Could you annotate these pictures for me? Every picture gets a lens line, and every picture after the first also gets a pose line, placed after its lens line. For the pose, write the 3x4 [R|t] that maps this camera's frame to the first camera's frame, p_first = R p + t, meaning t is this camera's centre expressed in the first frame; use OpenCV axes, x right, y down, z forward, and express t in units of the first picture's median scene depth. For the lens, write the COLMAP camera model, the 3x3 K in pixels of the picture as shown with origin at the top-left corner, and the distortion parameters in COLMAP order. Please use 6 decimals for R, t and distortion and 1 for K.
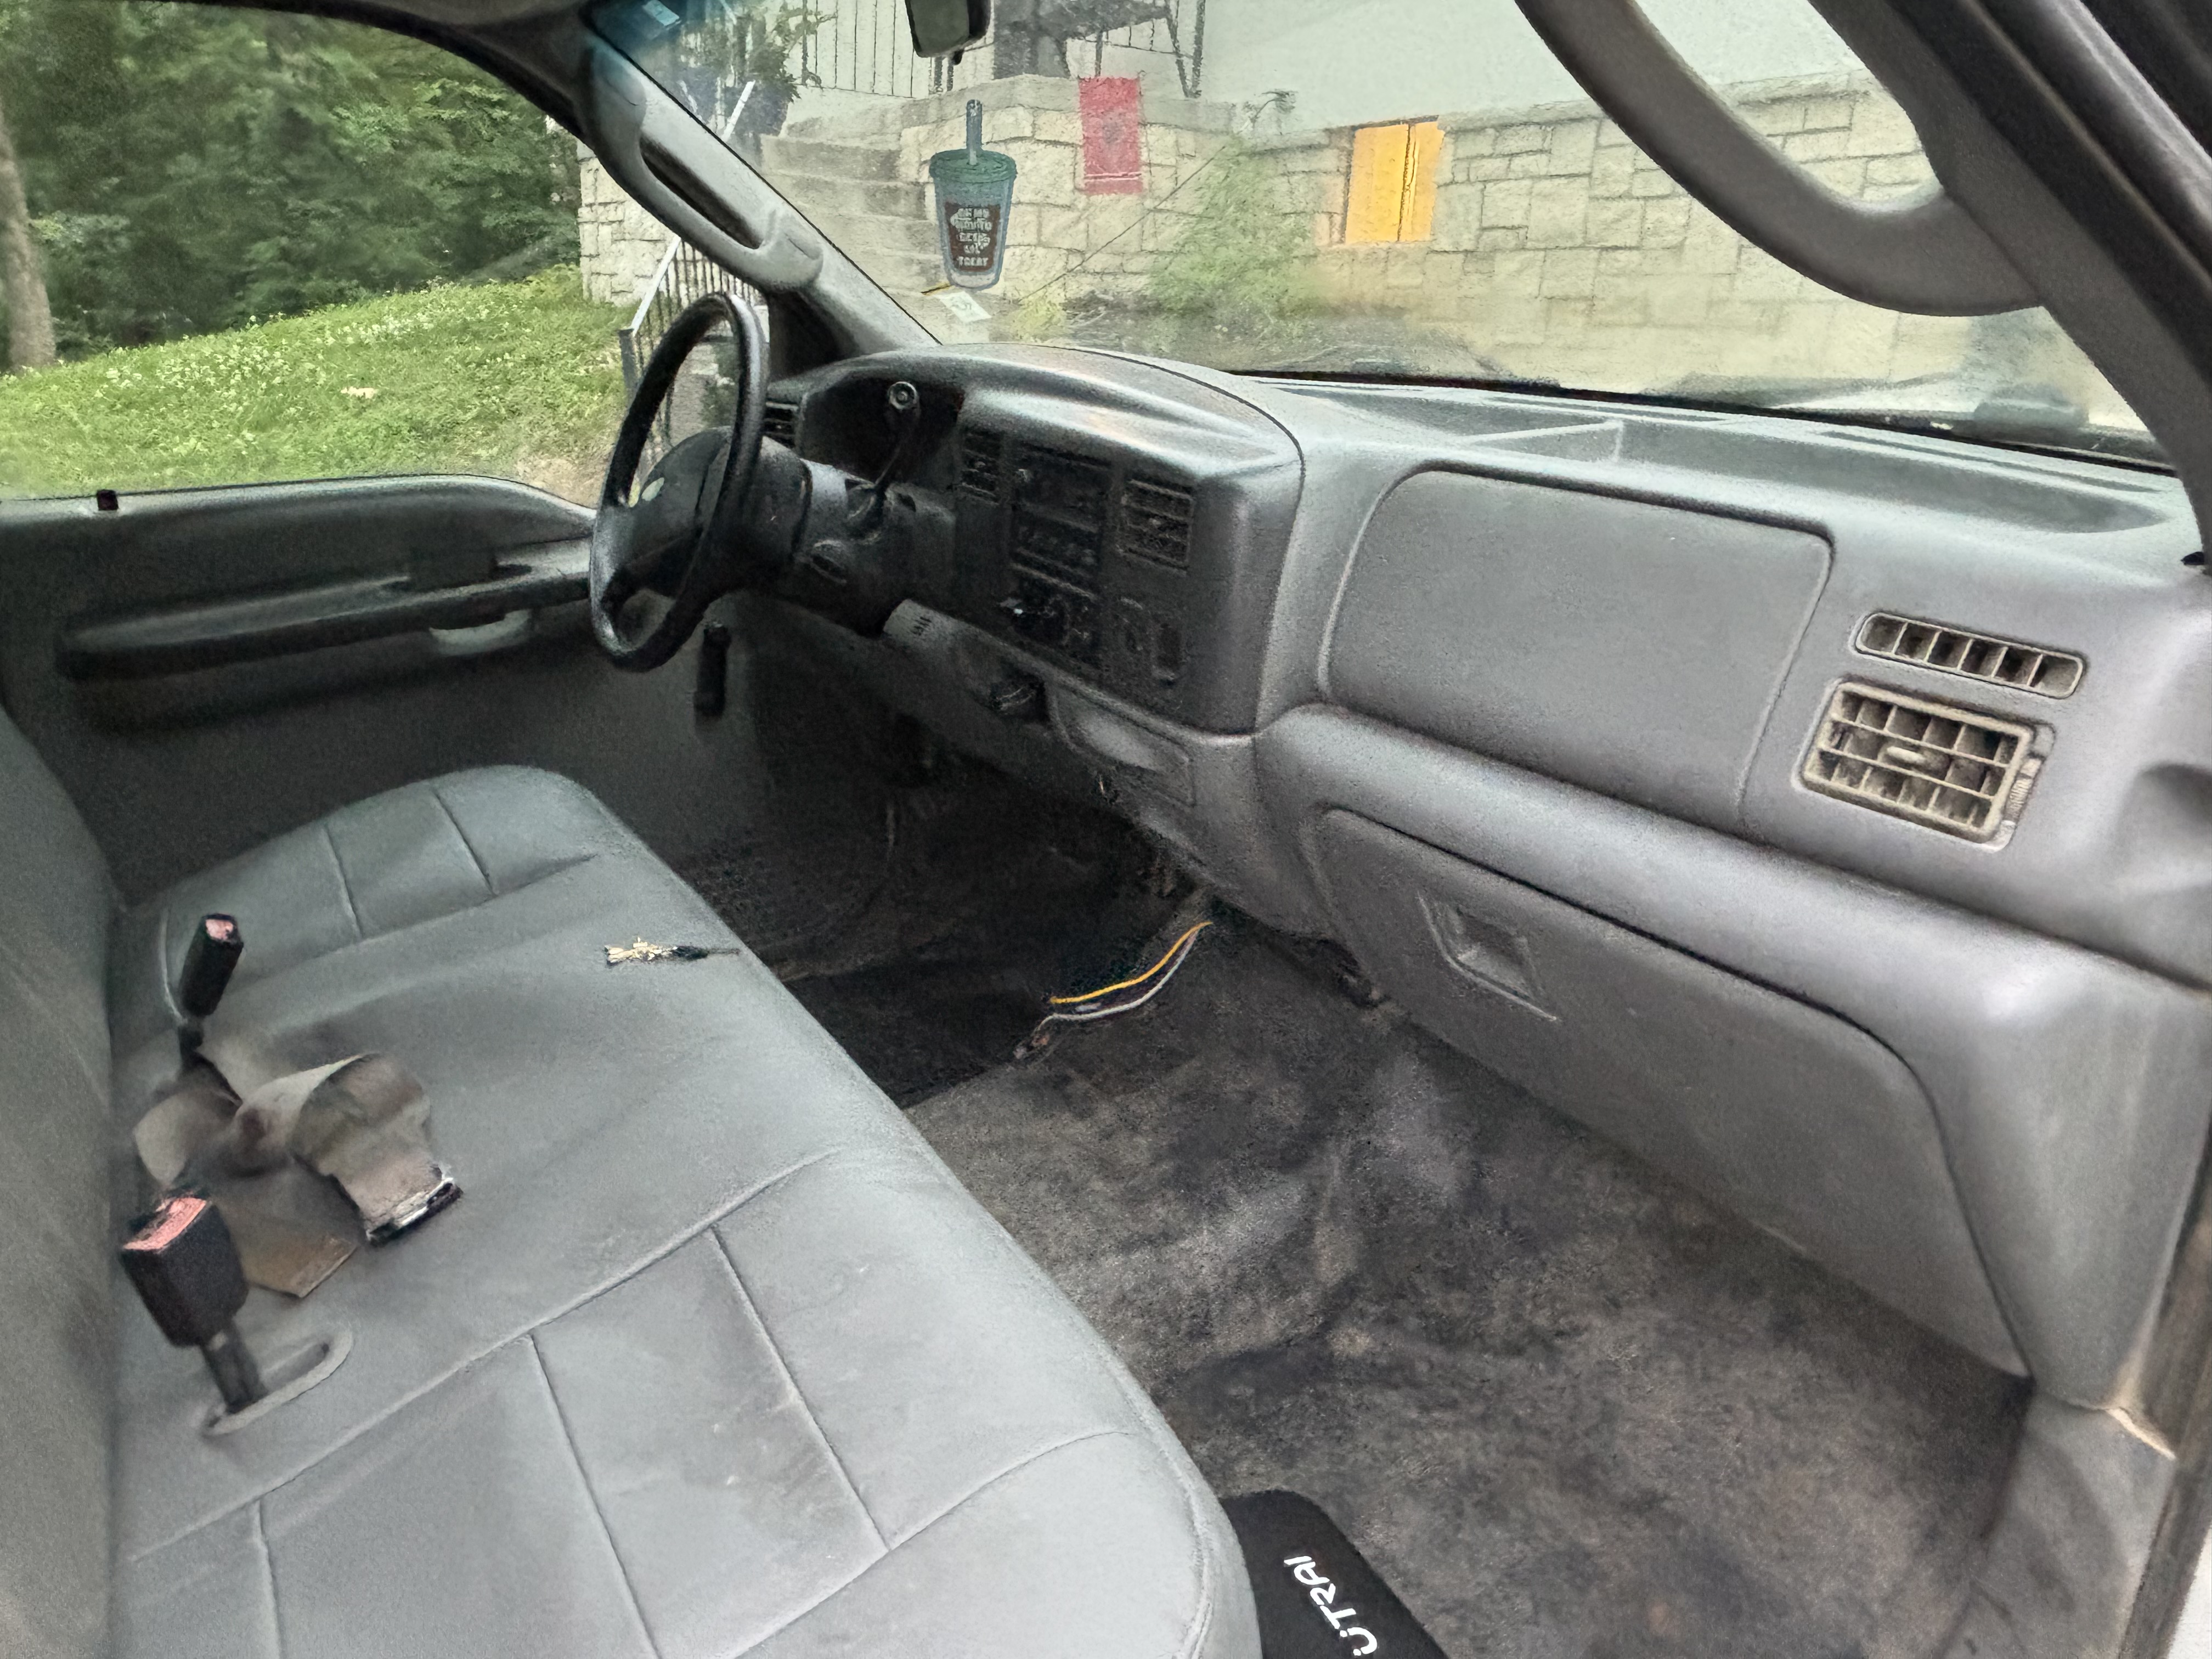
lens RADIAL K [[1556.6, 0, 1090.0], [0, 1556.6, 825.6], [0, 0, 1]] dist [0.005320, -0.012577]
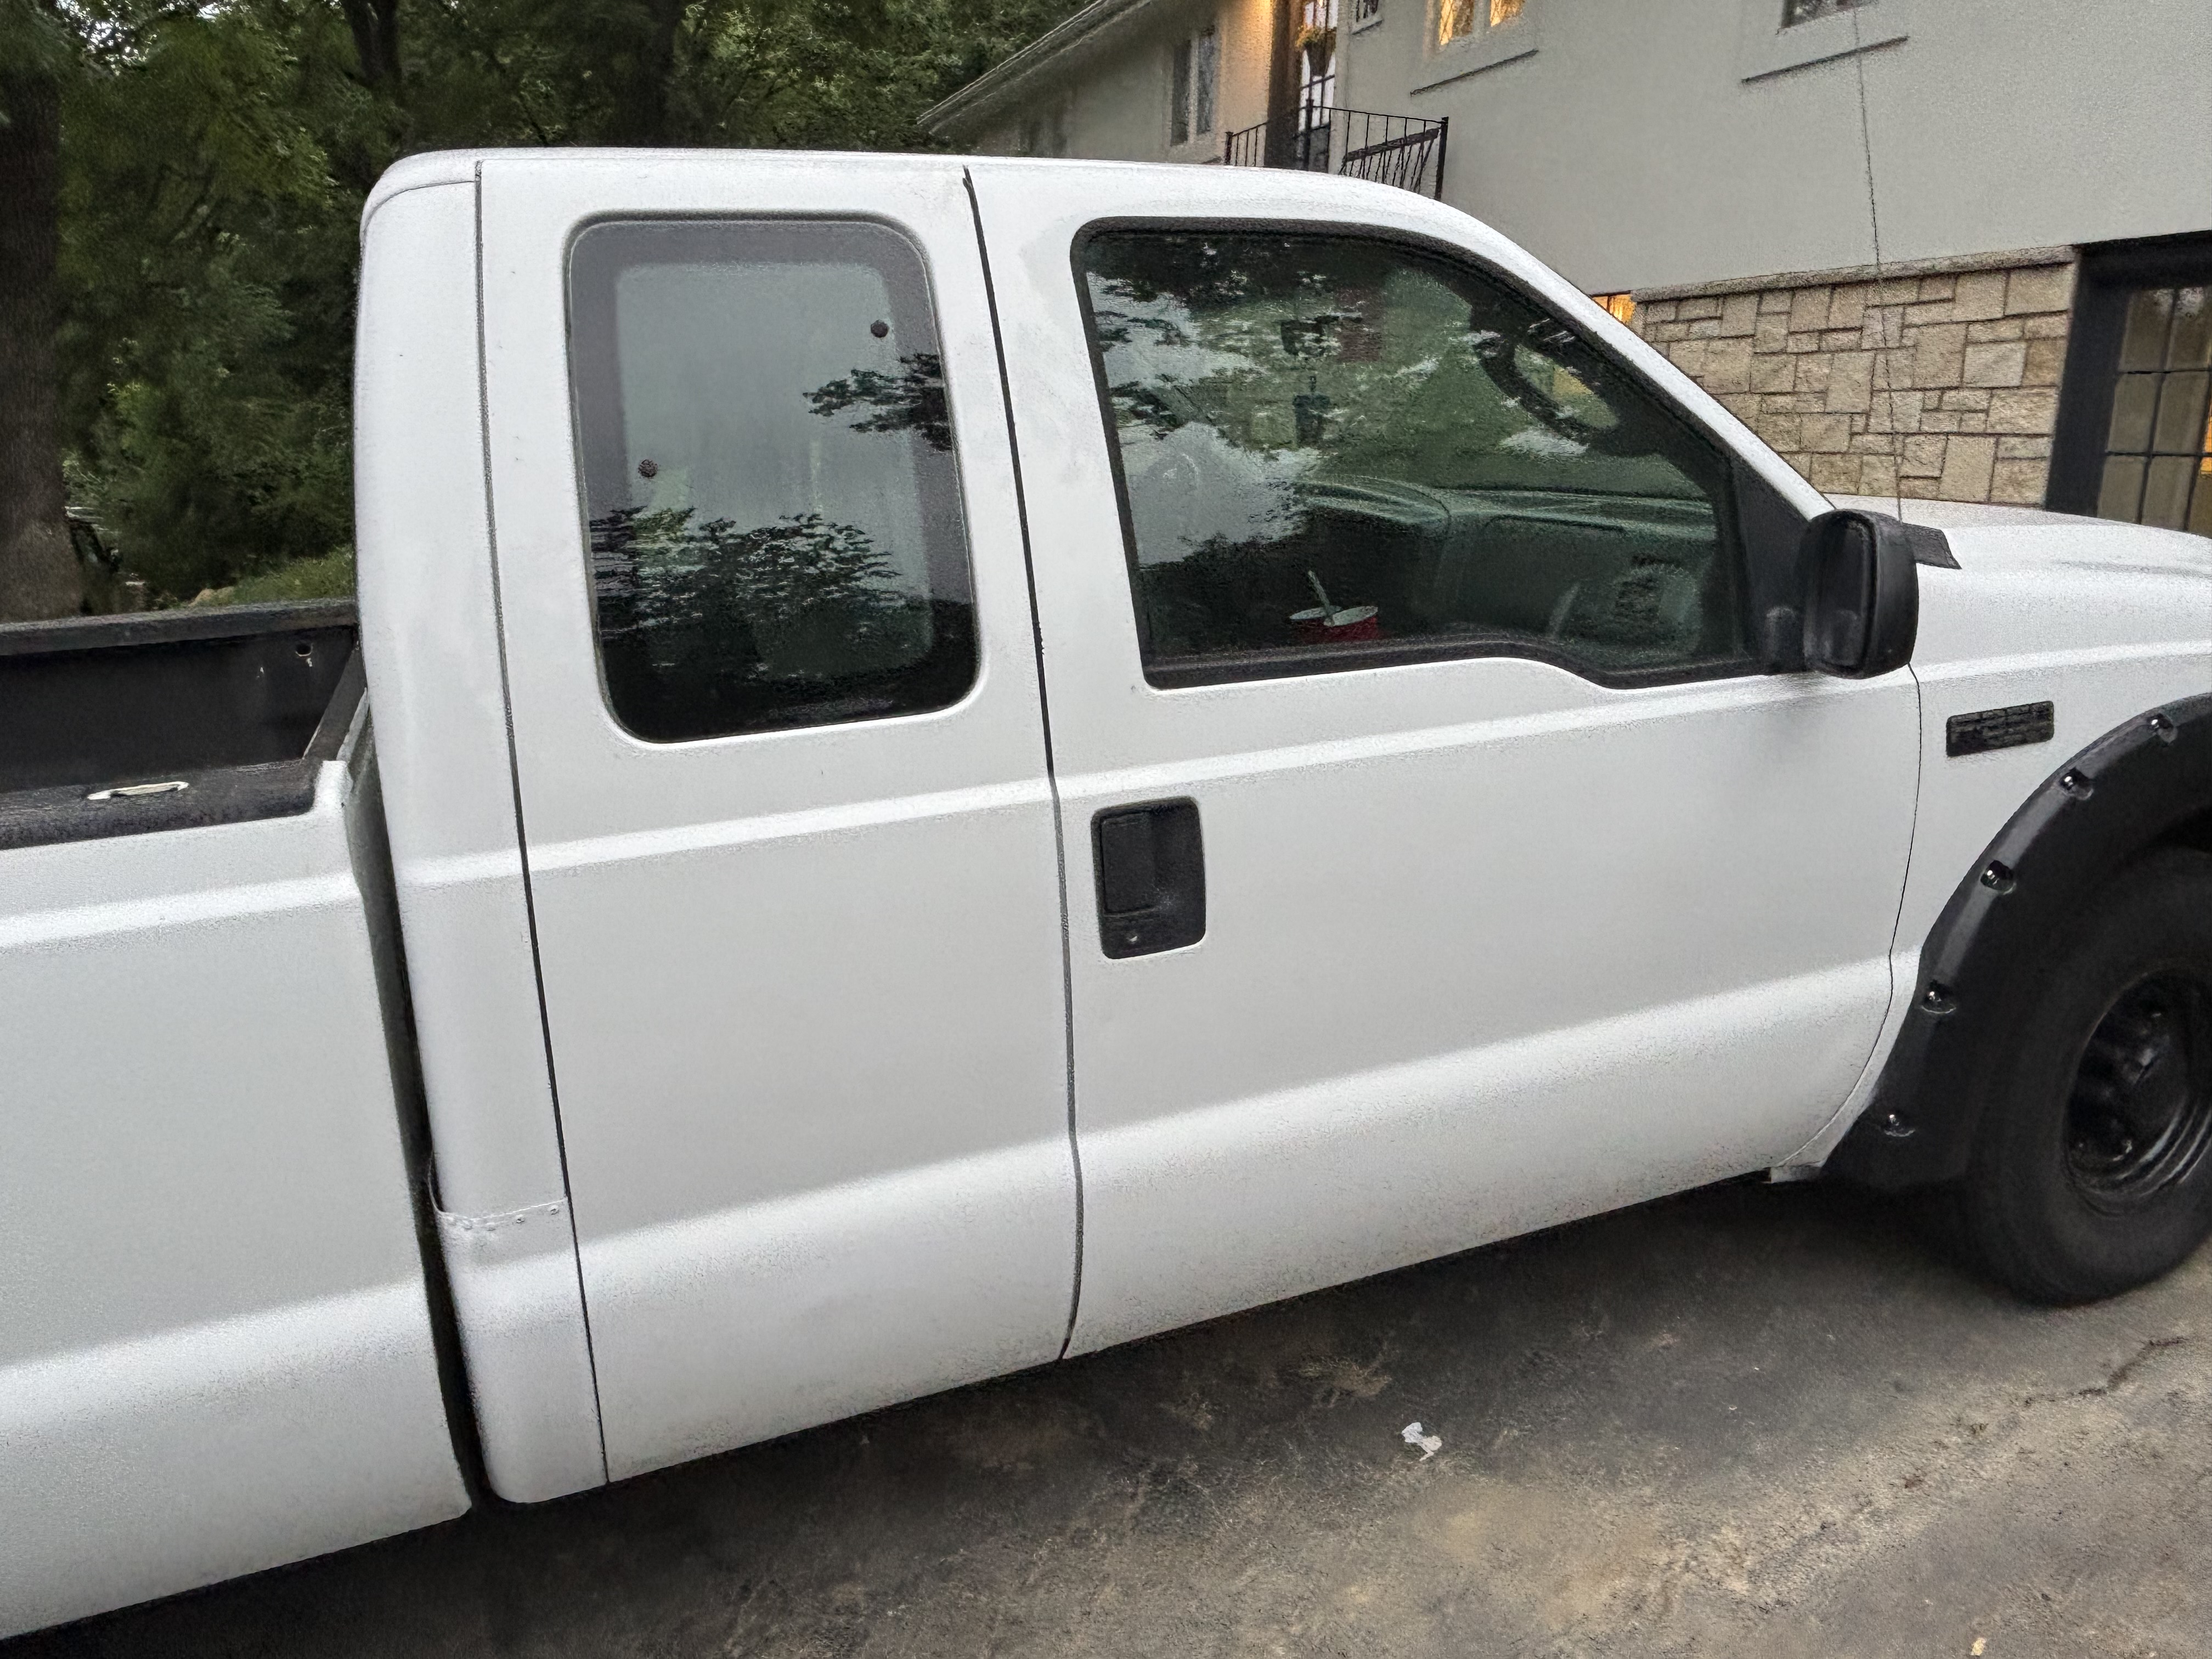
lens RADIAL K [[1556.6, 0, 1112.5], [0, 1556.6, 825.3], [0, 0, 1]] dist [0.005320, -0.012577]
pose [[0.990055, 0.016198, -0.139745, -0.006678], [-0.027367, 0.996548, -0.078377, 0.082512], [0.137993, 0.081422, 0.987081, -0.263255]]
